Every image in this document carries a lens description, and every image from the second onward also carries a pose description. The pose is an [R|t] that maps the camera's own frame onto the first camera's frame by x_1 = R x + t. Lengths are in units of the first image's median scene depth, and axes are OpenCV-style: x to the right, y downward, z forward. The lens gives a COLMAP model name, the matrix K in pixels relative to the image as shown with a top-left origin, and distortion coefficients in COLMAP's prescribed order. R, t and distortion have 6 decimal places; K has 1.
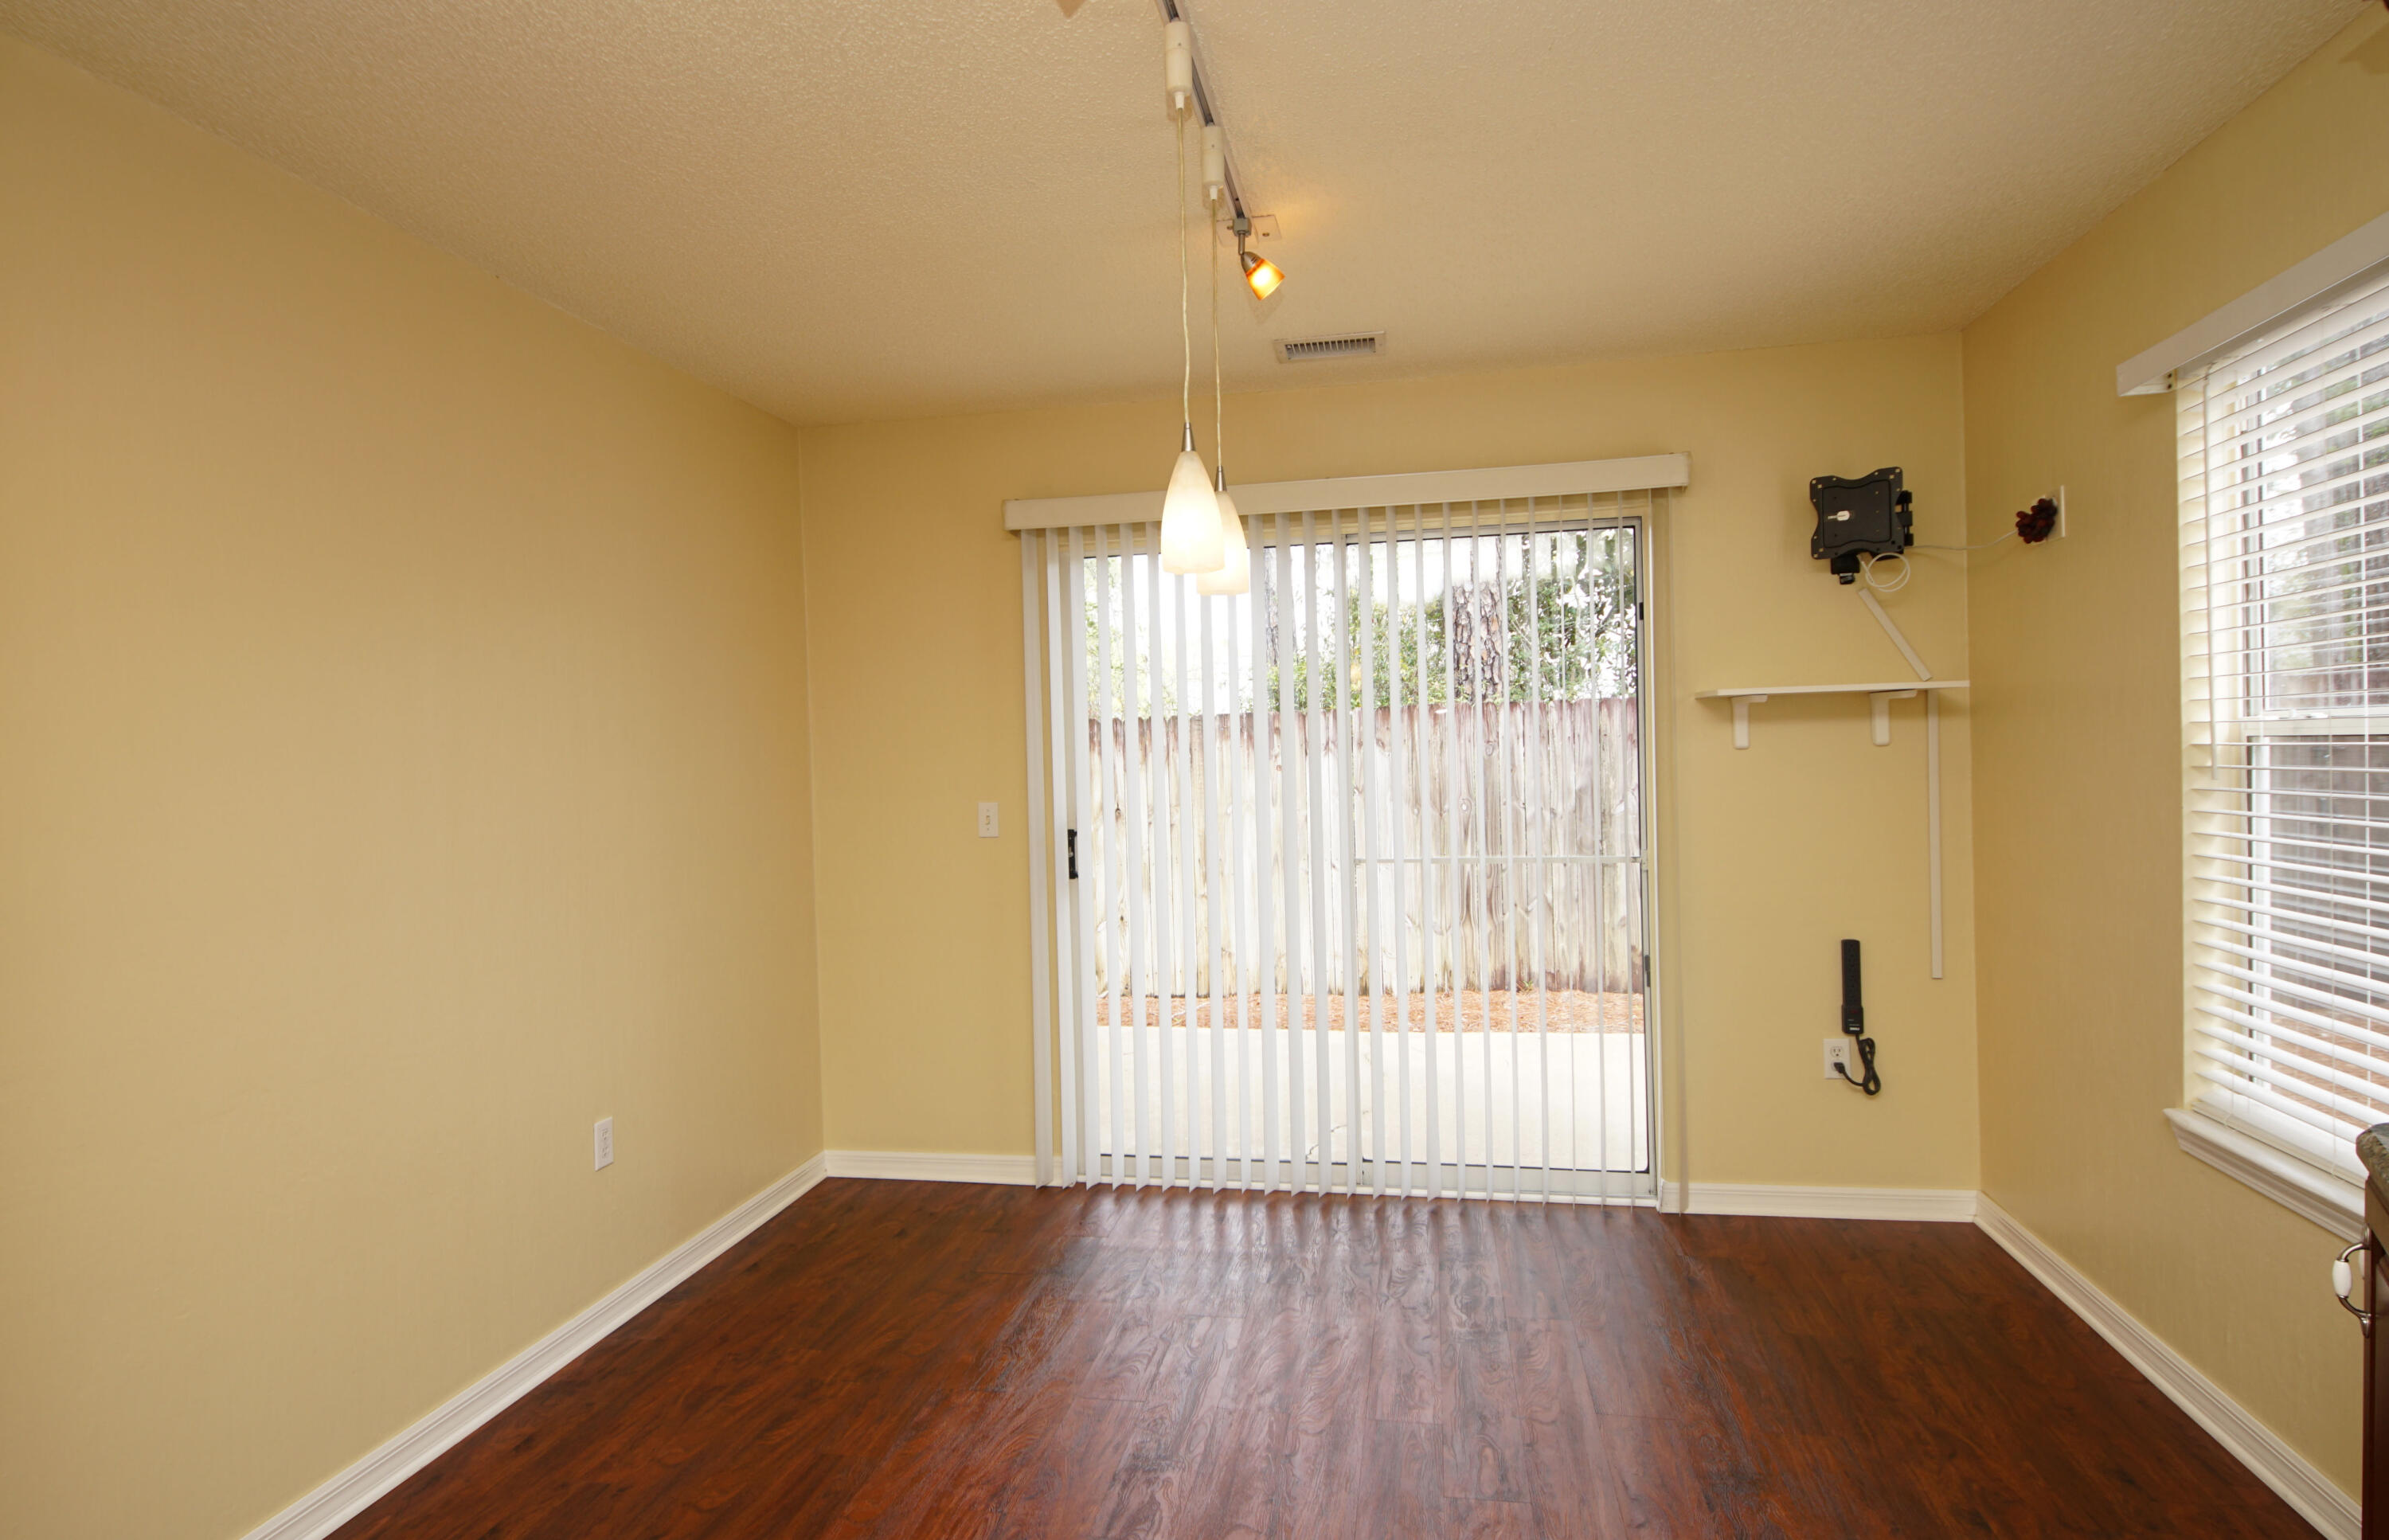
lens RADIAL K [[1266.1, 0, 1187.1], [0, 1266.1, 764.4], [0, 0, 1]] dist [0.006065, -0.000074]
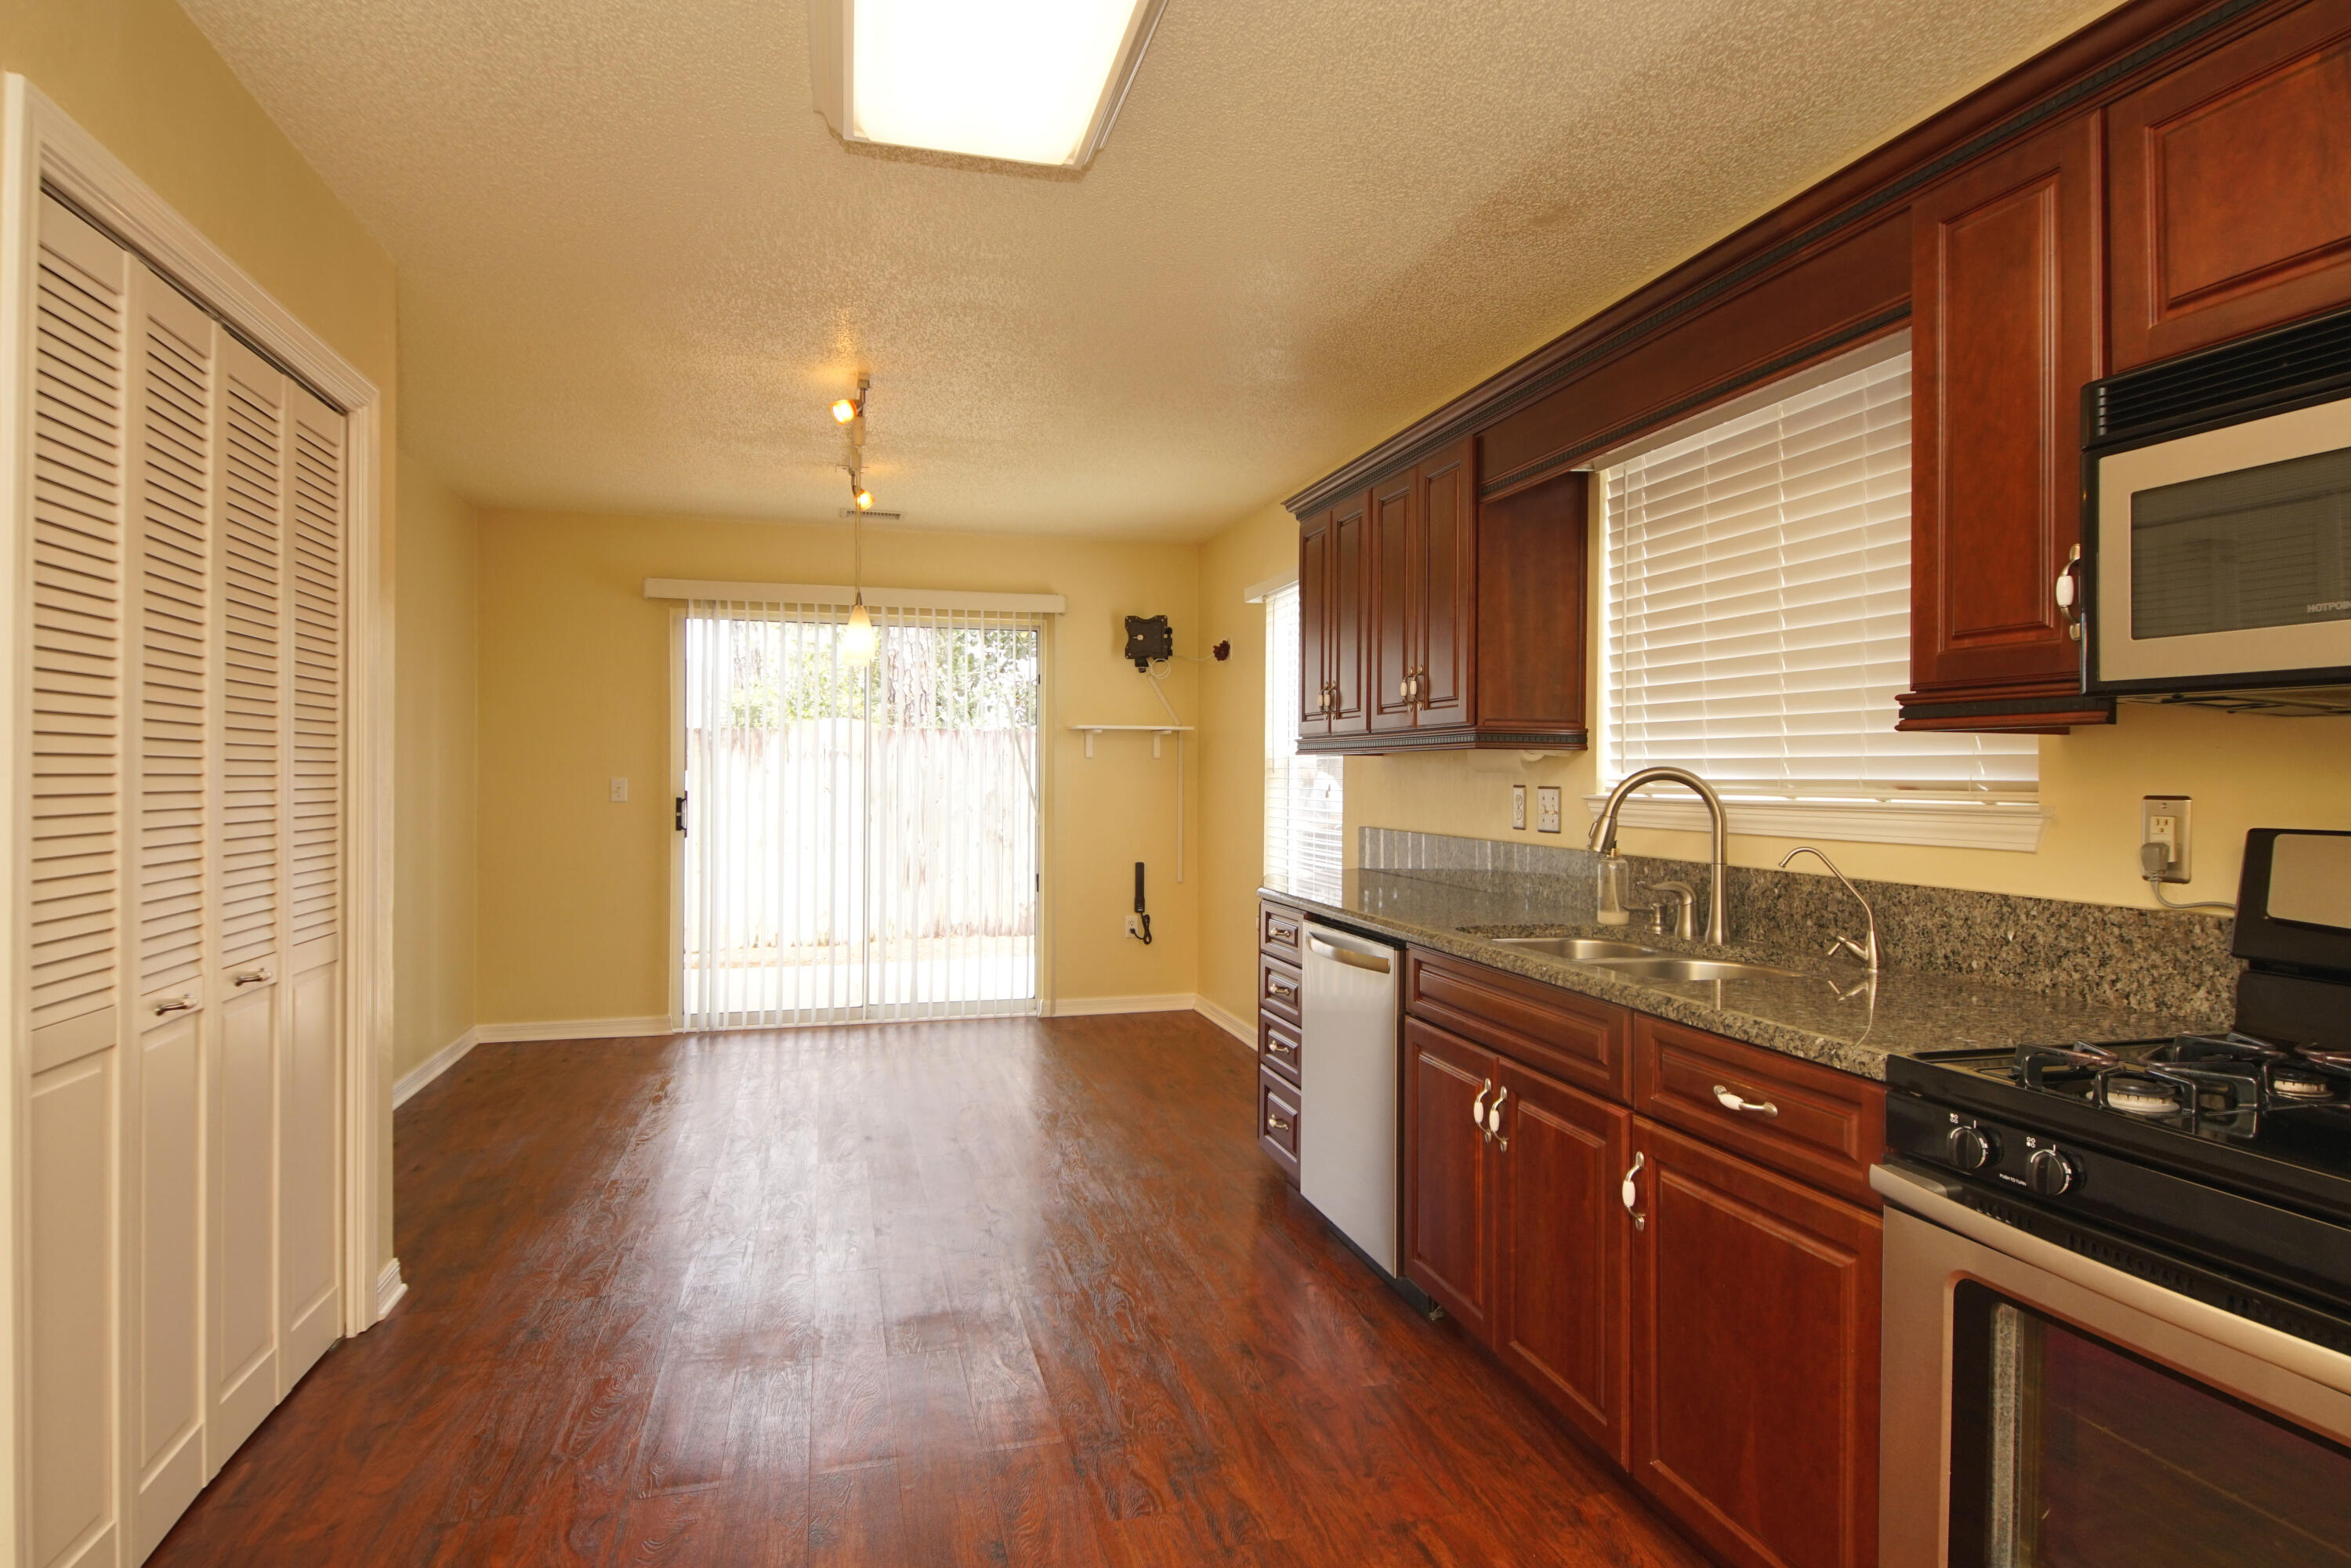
lens RADIAL K [[1226.4, 0, 1172.5], [0, 1226.4, 778.6], [0, 0, 1]] dist [0.000605, 0.000124]
pose [[0.890690, 0.029116, 0.453677, -0.258854], [-0.022917, 0.999554, -0.019156, 0.048385], [-0.454032, 0.006665, 0.890960, -0.635777]]
